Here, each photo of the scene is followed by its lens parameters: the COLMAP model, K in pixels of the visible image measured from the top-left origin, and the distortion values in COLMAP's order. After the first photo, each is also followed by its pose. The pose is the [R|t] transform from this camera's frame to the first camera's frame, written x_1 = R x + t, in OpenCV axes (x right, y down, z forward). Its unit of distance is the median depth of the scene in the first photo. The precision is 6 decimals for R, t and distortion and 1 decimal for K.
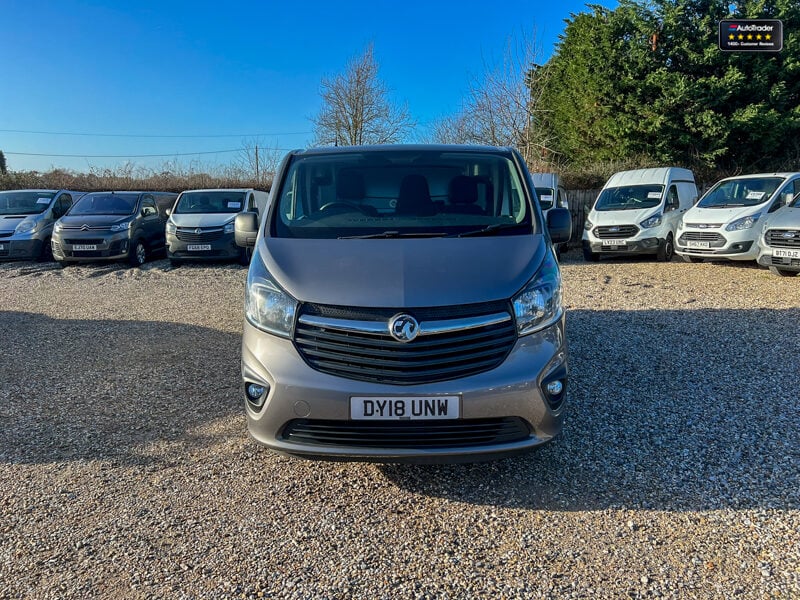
lens RADIAL K [[604.4, 0, 403.7], [0, 604.4, 302.7], [0, 0, 1]] dist [0.046411, -0.040555]
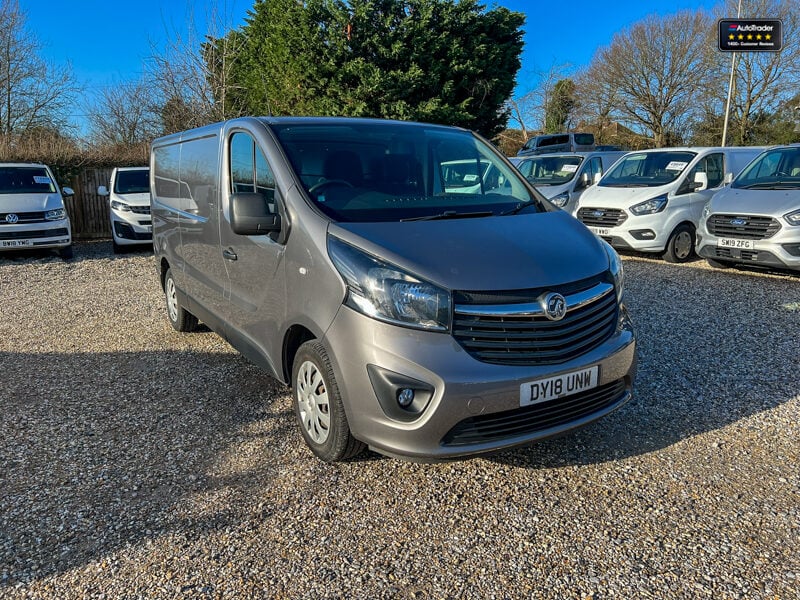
lens RADIAL K [[604.4, 0, 401.3], [0, 604.4, 297.8], [0, 0, 1]] dist [0.046411, -0.040555]
pose [[0.846417, -0.099373, 0.523167, -0.601686], [0.086649, 0.995042, 0.048817, -0.035350], [-0.525424, 0.004012, 0.850831, 0.230840]]
